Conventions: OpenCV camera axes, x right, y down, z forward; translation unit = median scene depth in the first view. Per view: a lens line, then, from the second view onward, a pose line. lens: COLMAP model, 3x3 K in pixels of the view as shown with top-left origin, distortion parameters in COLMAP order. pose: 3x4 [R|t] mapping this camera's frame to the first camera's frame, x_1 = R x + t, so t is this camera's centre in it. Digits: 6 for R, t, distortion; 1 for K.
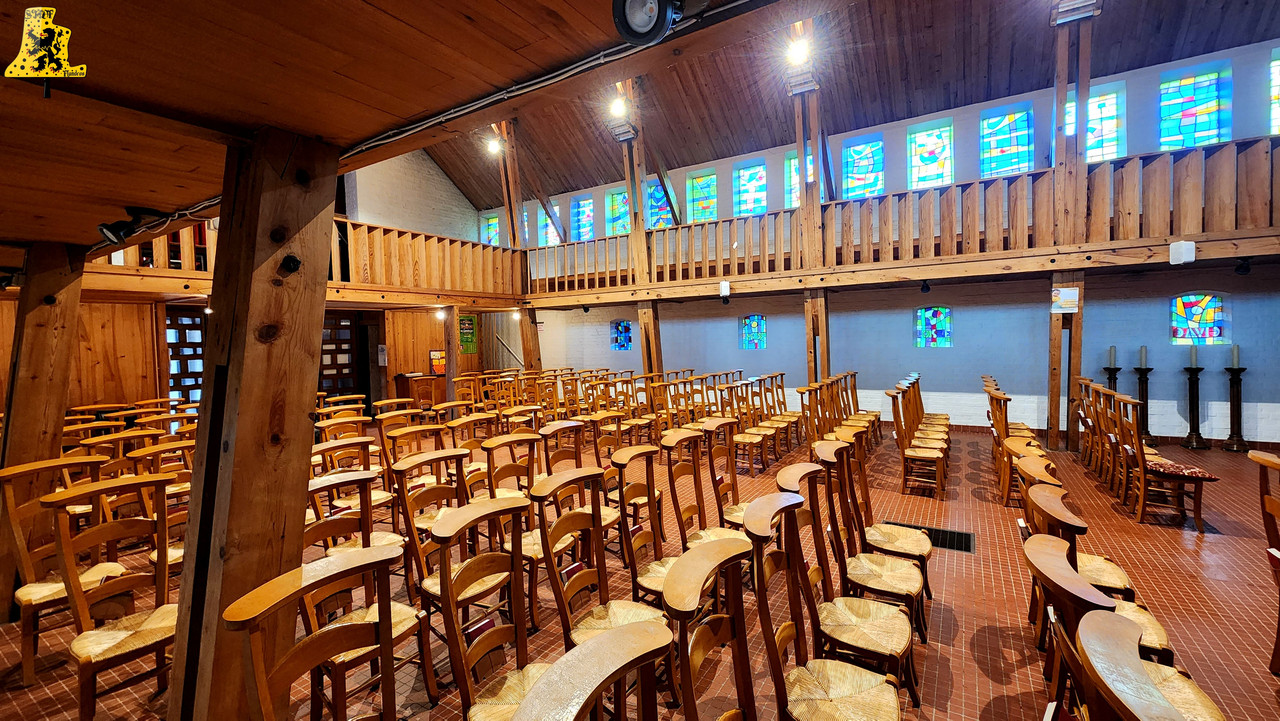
lens RADIAL K [[528.5, 0, 635.4], [0, 528.5, 358.9], [0, 0, 1]] dist [0.003445, 0.000084]
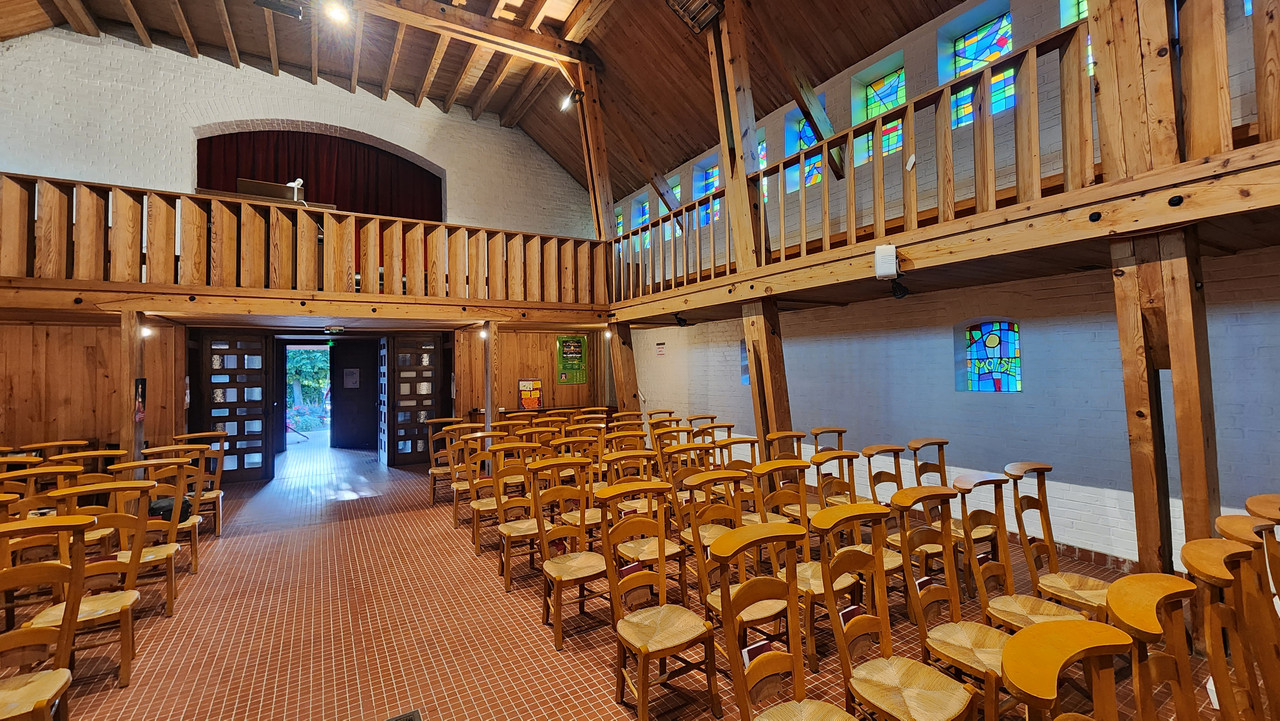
lens RADIAL K [[528.5, 0, 636.8], [0, 528.5, 353.3], [0, 0, 1]] dist [0.003445, 0.000084]
pose [[0.888996, -0.003717, -0.457899, 0.171972], [-0.021890, 0.998479, -0.050604, -0.024989], [0.457391, 0.055010, 0.887563, 0.466396]]
